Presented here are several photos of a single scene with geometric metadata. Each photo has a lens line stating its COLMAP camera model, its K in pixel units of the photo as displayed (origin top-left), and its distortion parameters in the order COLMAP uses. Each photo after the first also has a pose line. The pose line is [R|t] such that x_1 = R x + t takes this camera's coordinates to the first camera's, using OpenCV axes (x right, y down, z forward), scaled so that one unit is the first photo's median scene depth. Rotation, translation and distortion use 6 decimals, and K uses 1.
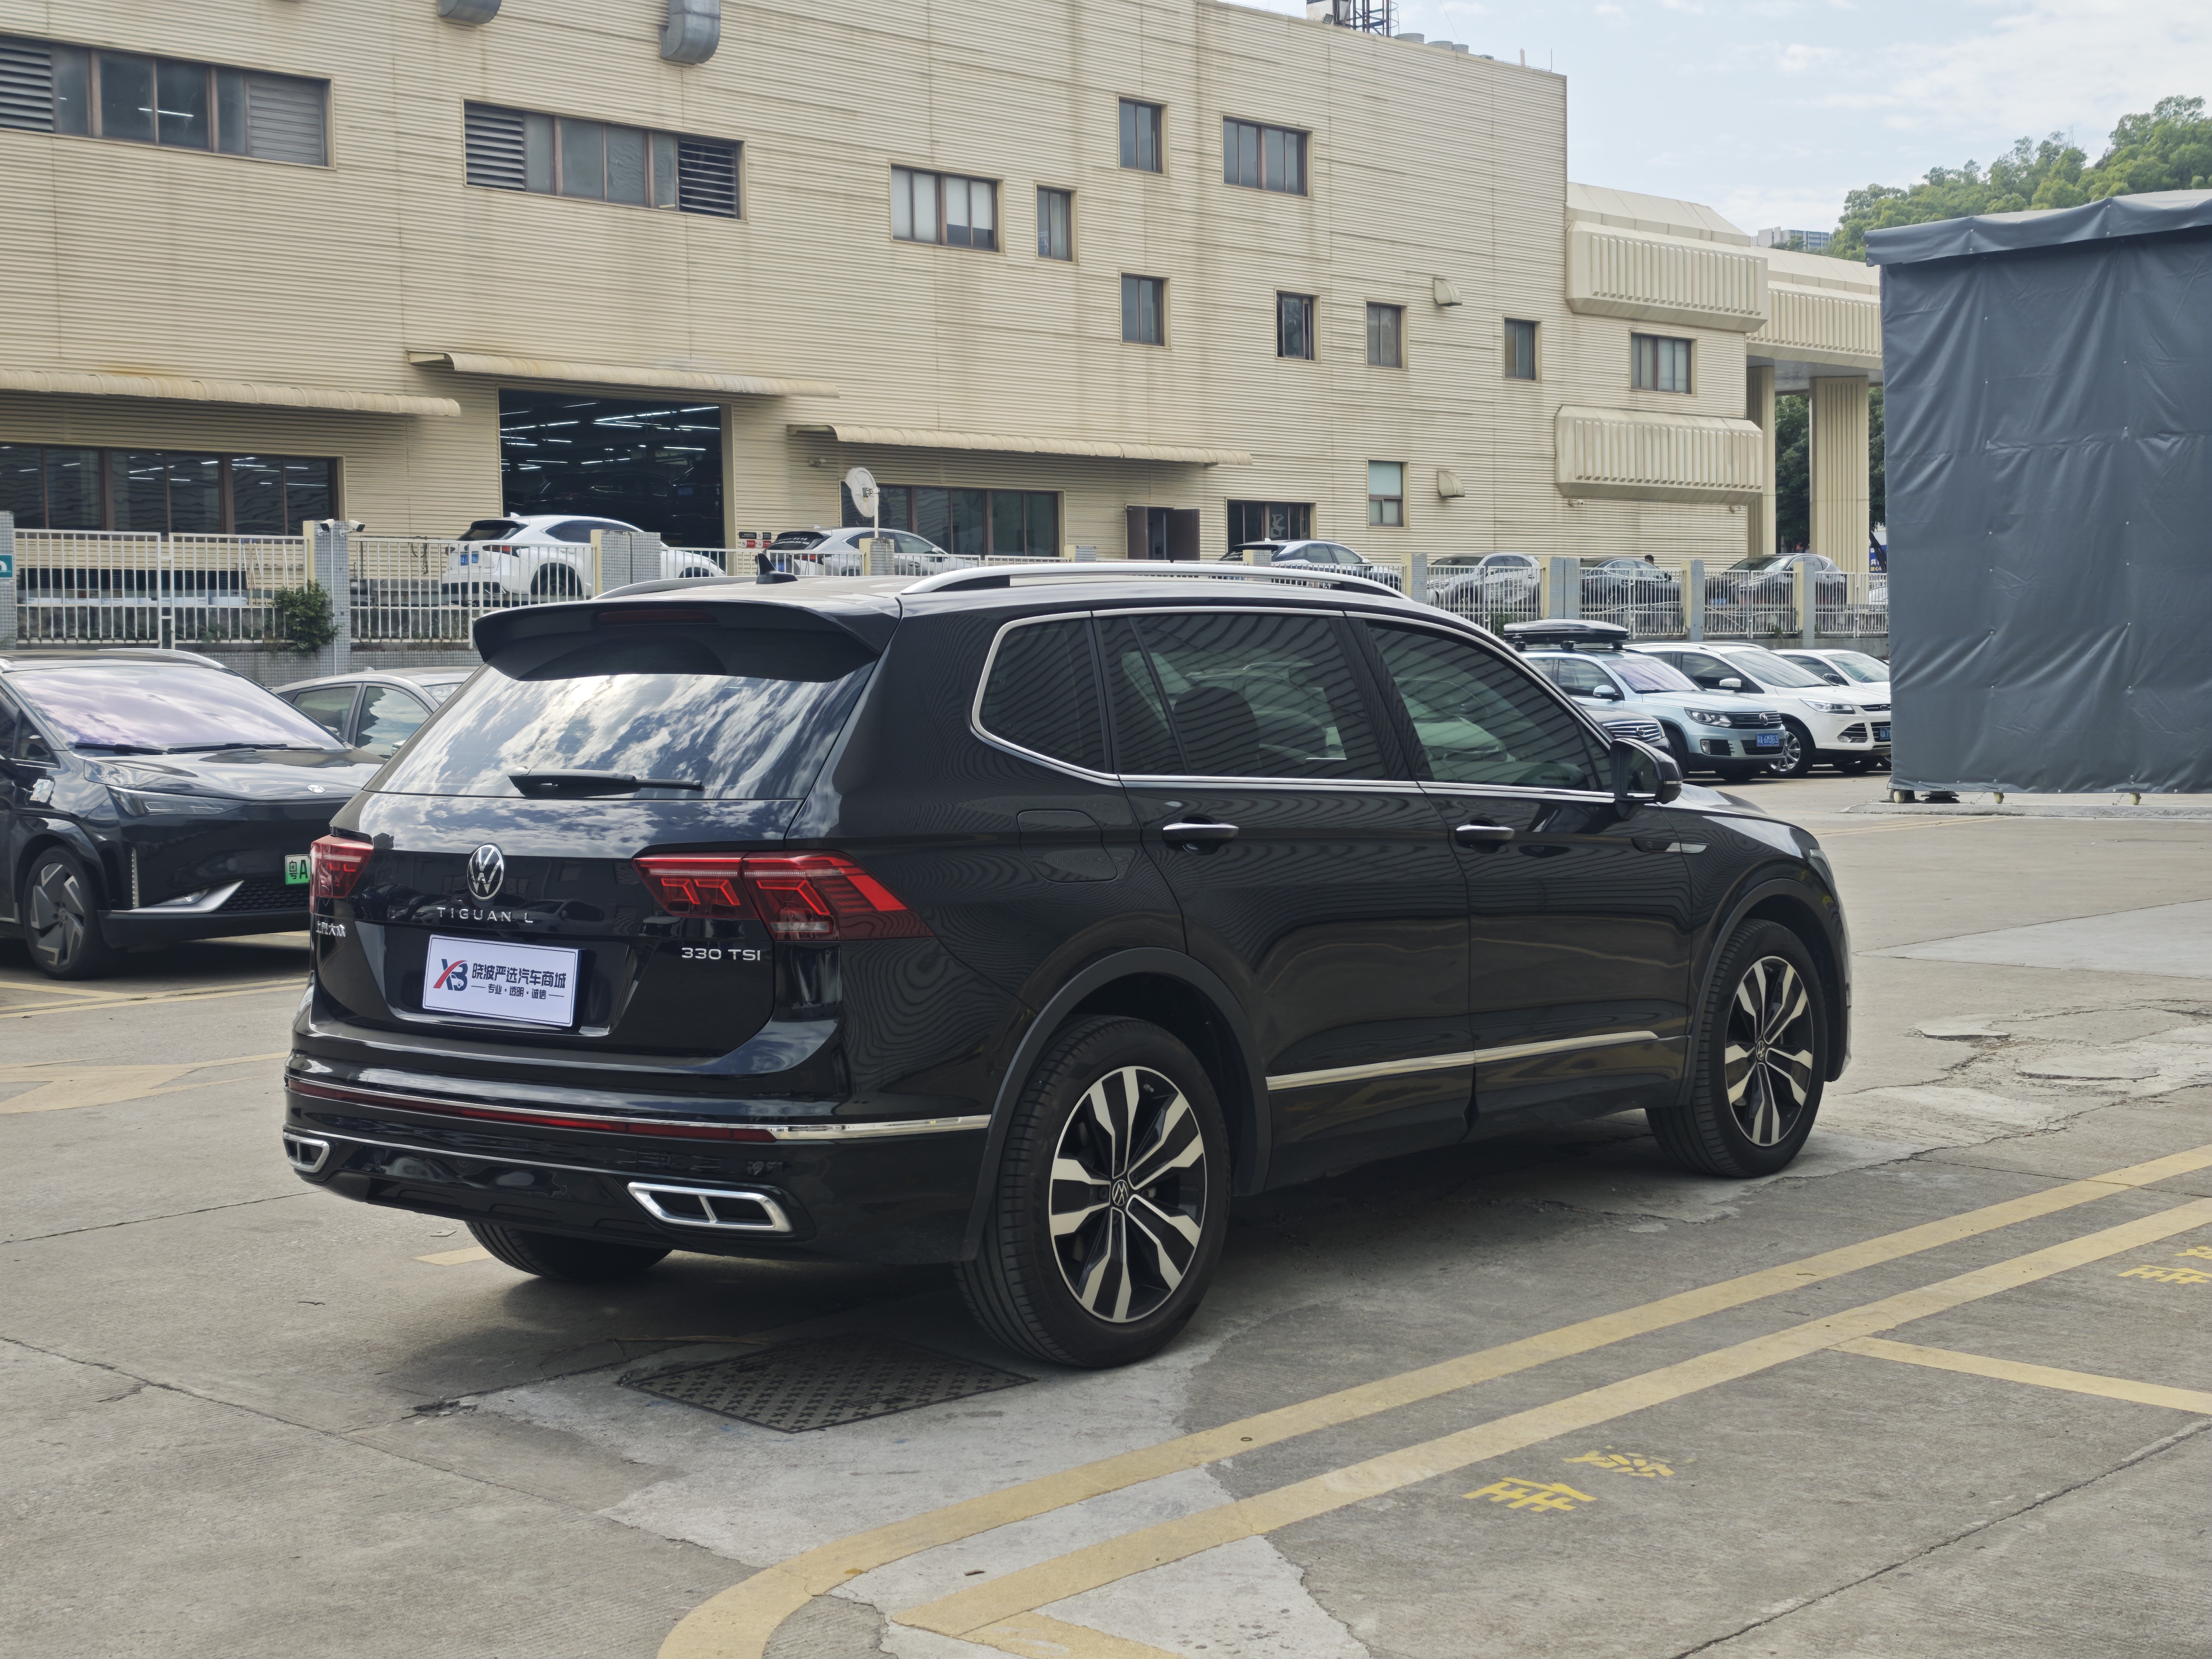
lens RADIAL K [[3060.1, 0, 1106.0], [0, 3060.1, 829.5], [0, 0, 1]] dist [0.084158, -0.063961]
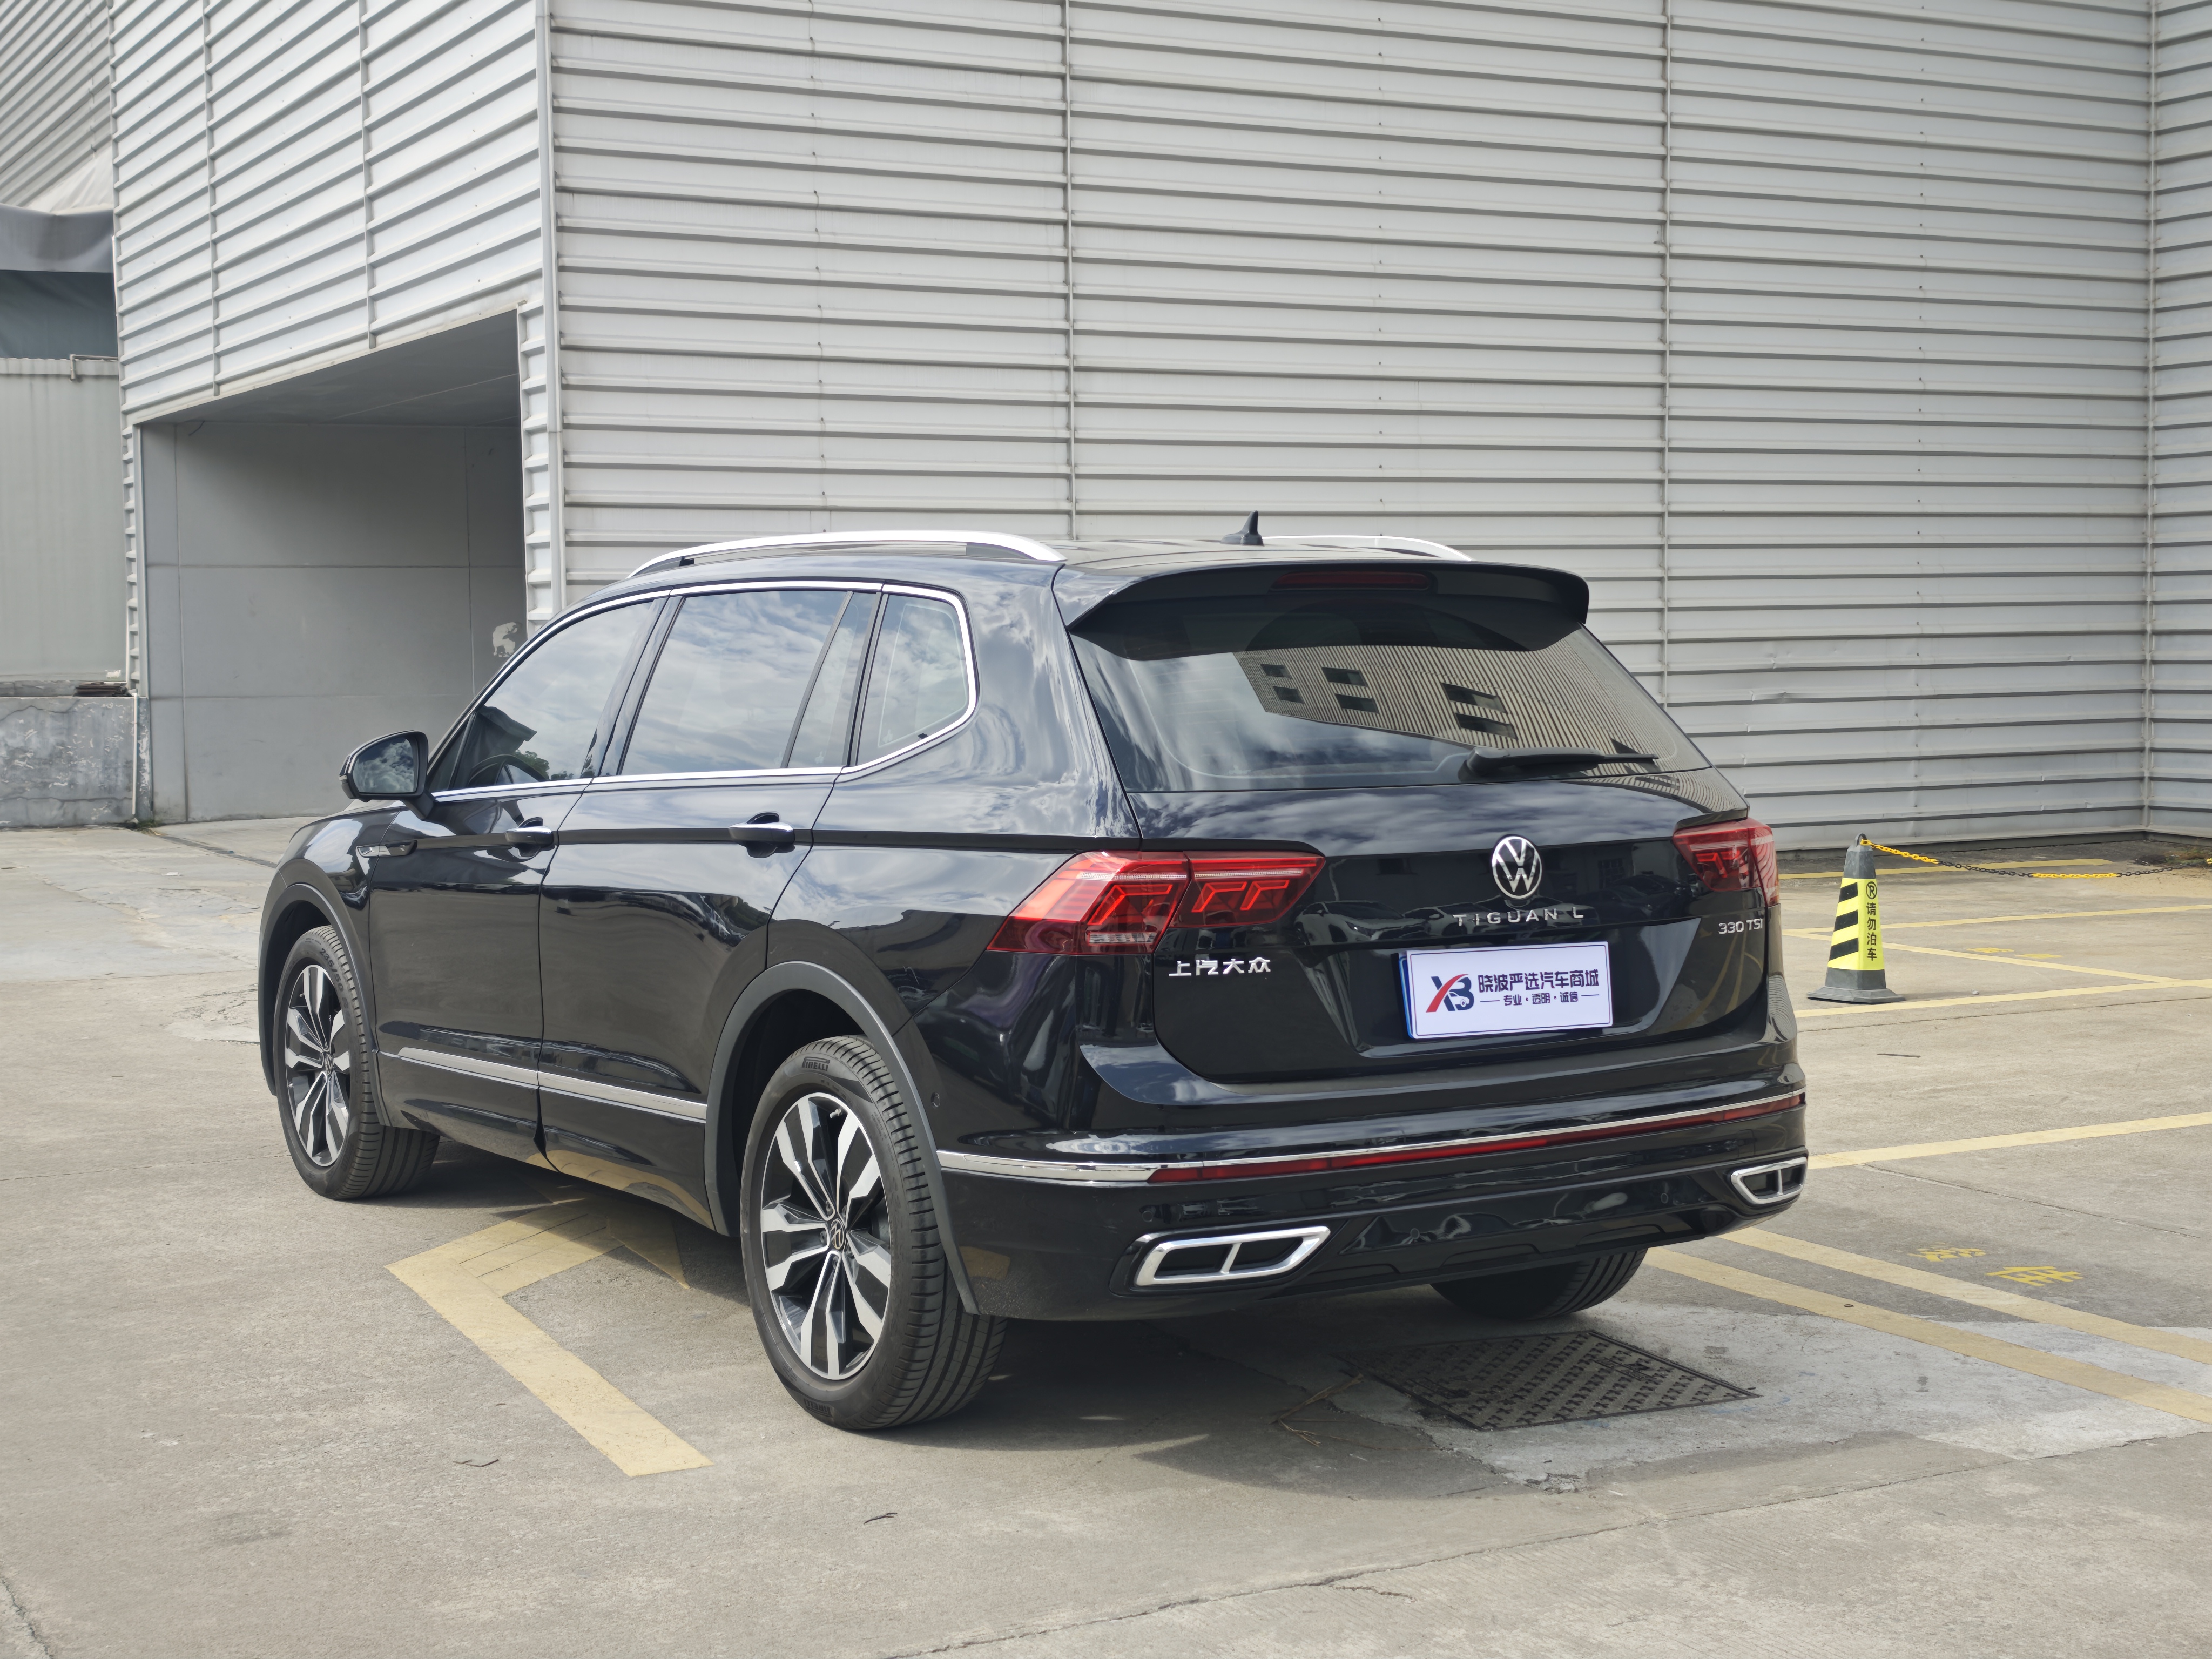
lens RADIAL K [[3057.7, 0, 1113.3], [0, 3057.7, 822.7], [0, 0, 1]] dist [0.220711, -0.860160]
pose [[0.314235, -0.045361, 0.948261, -0.247179], [0.052963, 0.998140, 0.030196, -0.007331], [-0.947867, 0.040734, 0.316053, 0.191236]]
